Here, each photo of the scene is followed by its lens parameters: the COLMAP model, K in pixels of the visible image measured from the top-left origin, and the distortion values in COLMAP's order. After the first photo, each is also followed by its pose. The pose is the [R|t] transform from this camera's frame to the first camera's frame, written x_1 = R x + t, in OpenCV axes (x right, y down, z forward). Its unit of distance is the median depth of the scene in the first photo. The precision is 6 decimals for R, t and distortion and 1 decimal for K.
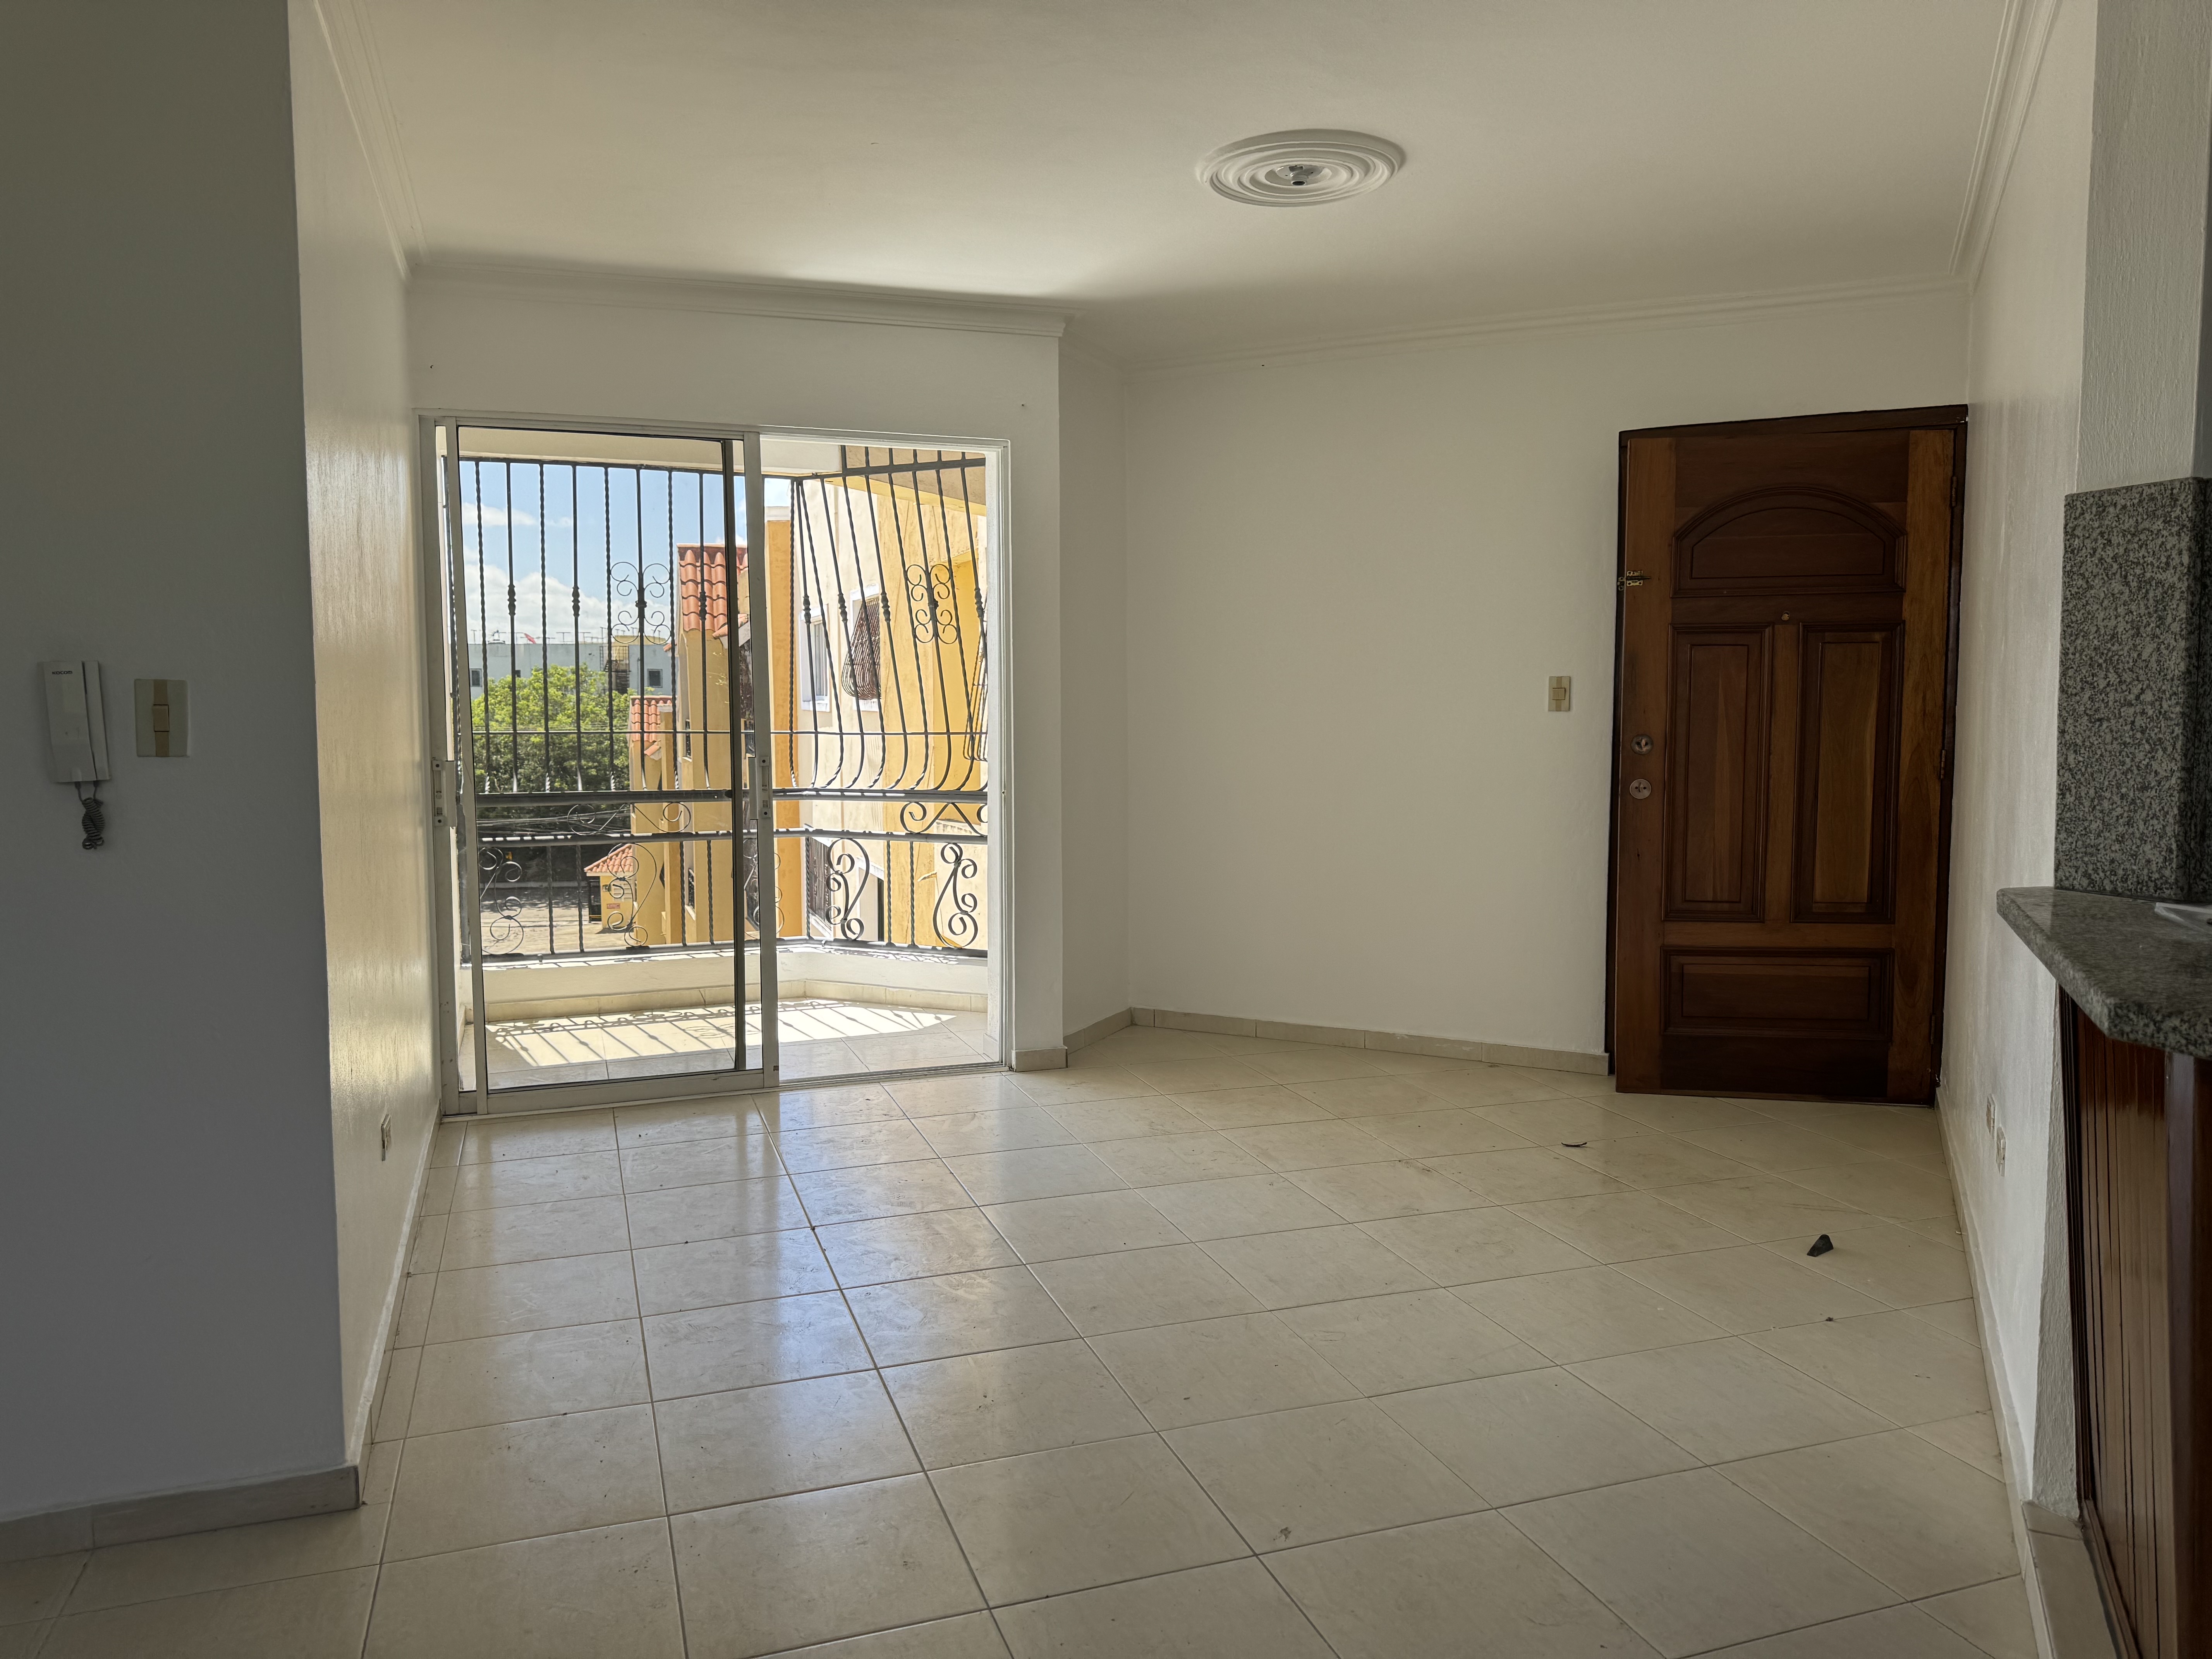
lens RADIAL K [[1551.3, 0, 1106.7], [0, 1551.3, 840.2], [0, 0, 1]] dist [0.013558, -0.000618]
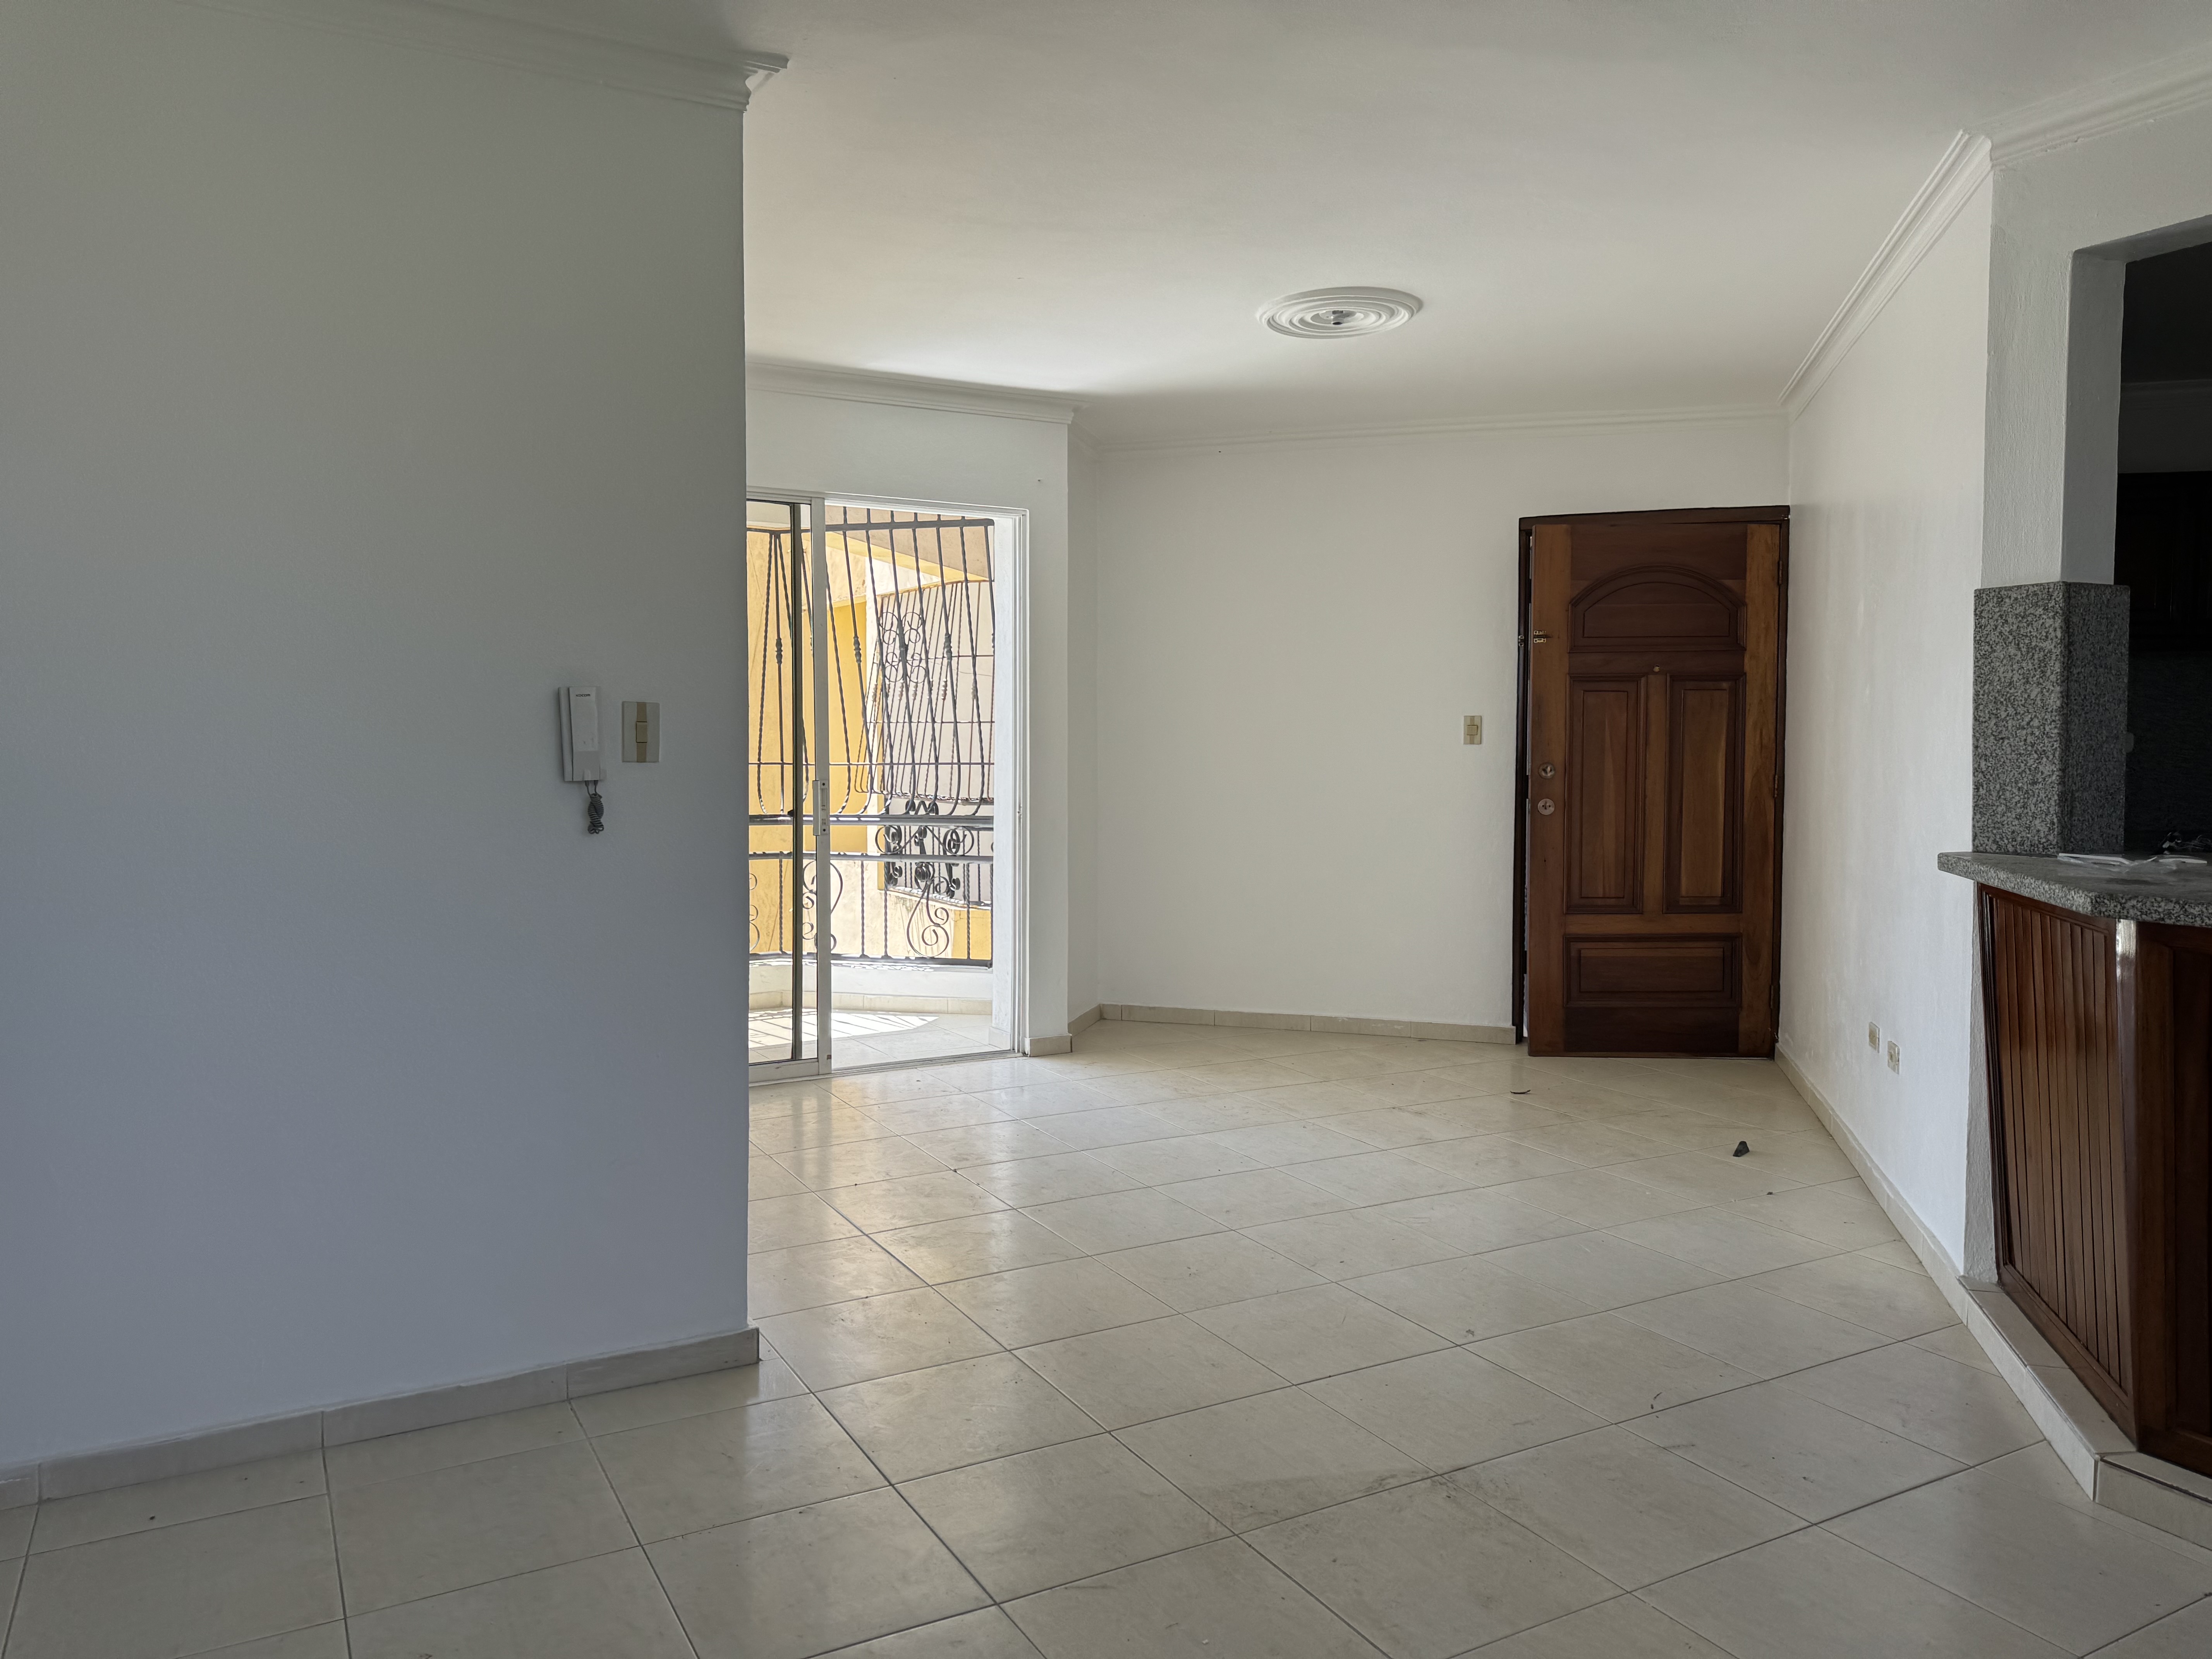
lens RADIAL K [[1547.8, 0, 1106.0], [0, 1547.8, 829.5], [0, 0, 1]] dist [0.049340, -0.039862]
pose [[0.985047, -0.005315, 0.172201, -0.216526], [0.011470, 0.999329, -0.034771, 0.024213], [-0.171901, 0.036226, 0.984448, -0.153438]]
